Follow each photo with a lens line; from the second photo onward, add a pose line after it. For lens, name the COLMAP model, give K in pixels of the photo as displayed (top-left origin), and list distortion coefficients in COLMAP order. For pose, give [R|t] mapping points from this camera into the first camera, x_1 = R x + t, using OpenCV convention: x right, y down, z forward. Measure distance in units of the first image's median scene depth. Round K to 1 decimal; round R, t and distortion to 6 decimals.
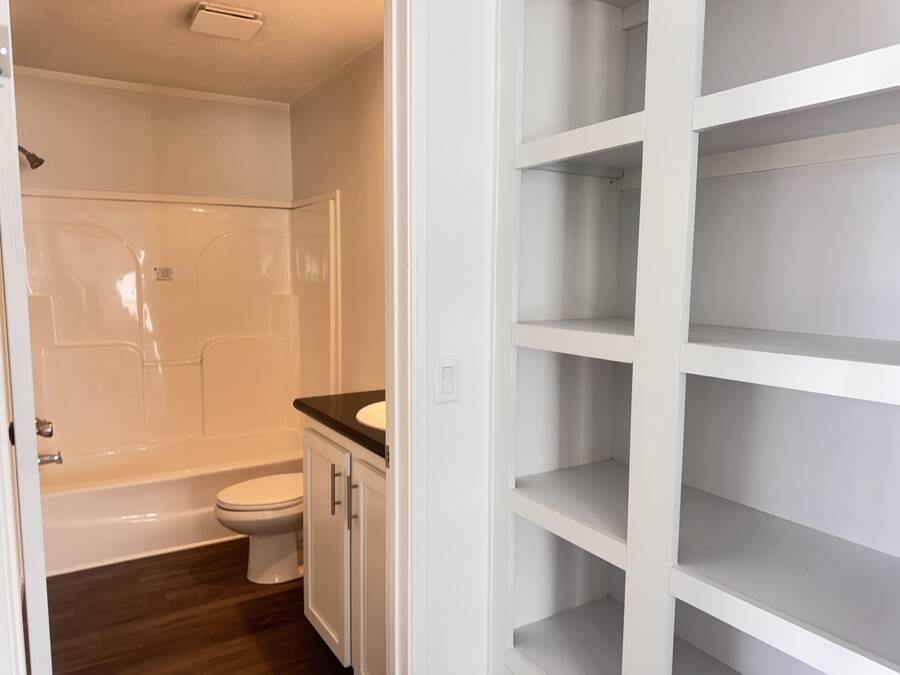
lens RADIAL K [[656.0, 0, 450.3], [0, 656.0, 351.6], [0, 0, 1]] dist [0.080140, -0.130497]
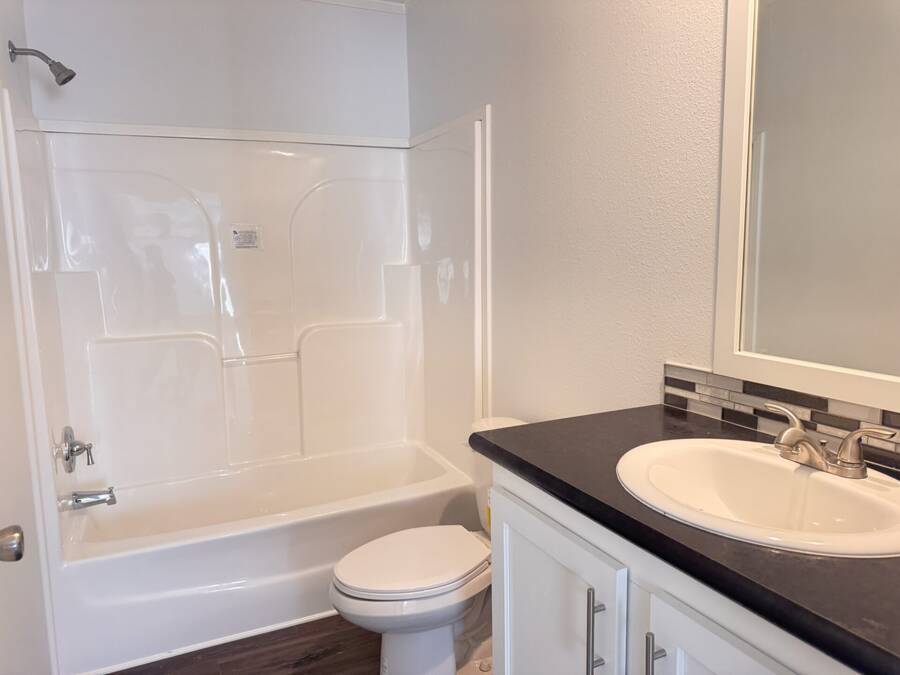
lens RADIAL K [[632.4, 0, 450.0], [0, 632.4, 337.5], [0, 0, 1]] dist [0.079224, -0.112418]
pose [[0.995424, -0.014600, -0.094430, -0.147402], [0.016108, 0.999754, 0.015225, -0.015487], [0.094184, -0.016677, 0.995415, 0.327129]]
